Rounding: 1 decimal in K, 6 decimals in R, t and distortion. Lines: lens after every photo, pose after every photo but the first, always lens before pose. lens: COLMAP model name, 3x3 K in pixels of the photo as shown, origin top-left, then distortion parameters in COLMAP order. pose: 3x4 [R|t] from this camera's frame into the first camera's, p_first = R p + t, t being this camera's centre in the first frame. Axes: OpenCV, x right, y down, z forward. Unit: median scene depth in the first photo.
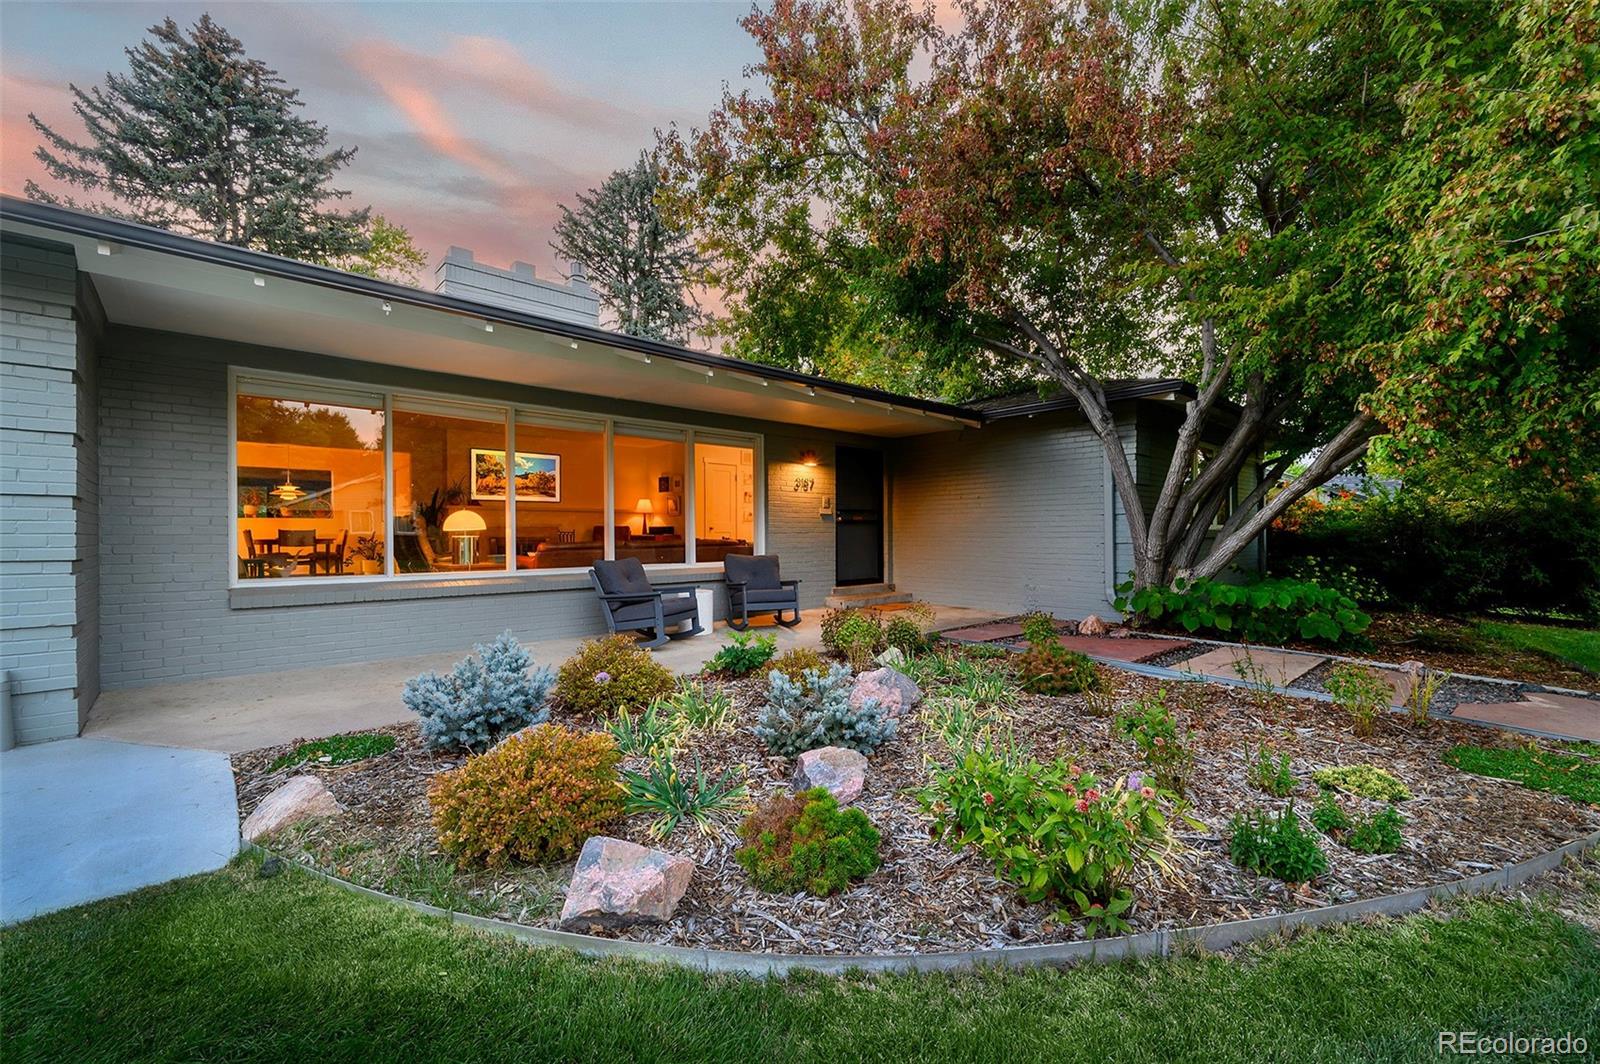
lens RADIAL K [[654.5, 0, 800.0], [0, 654.5, 532.0], [0, 0, 1]] dist [-0.004540, 0.000181]
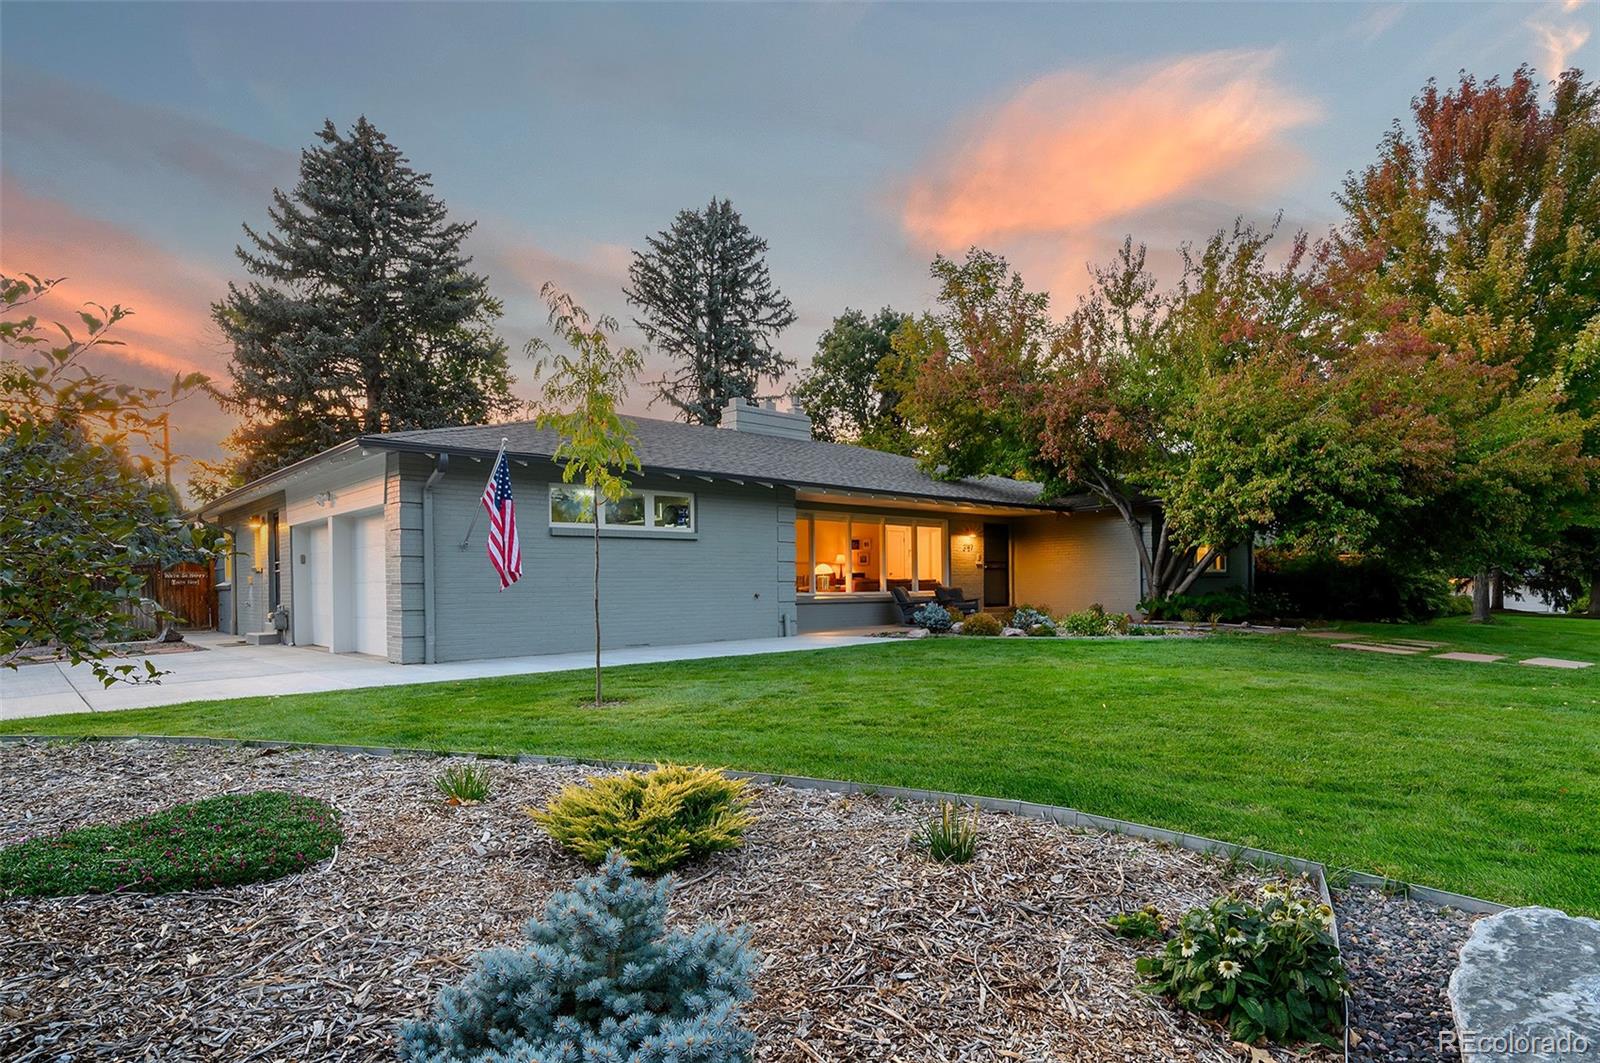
lens RADIAL K [[883.2, 0, 798.4], [0, 883.2, 588.6], [0, 0, 1]] dist [-0.002168, -0.000574]
pose [[0.999873, -0.005751, -0.014878, -0.310798], [0.005805, 0.999977, 0.003595, 0.019139], [0.014857, -0.003681, 0.999883, -1.016379]]
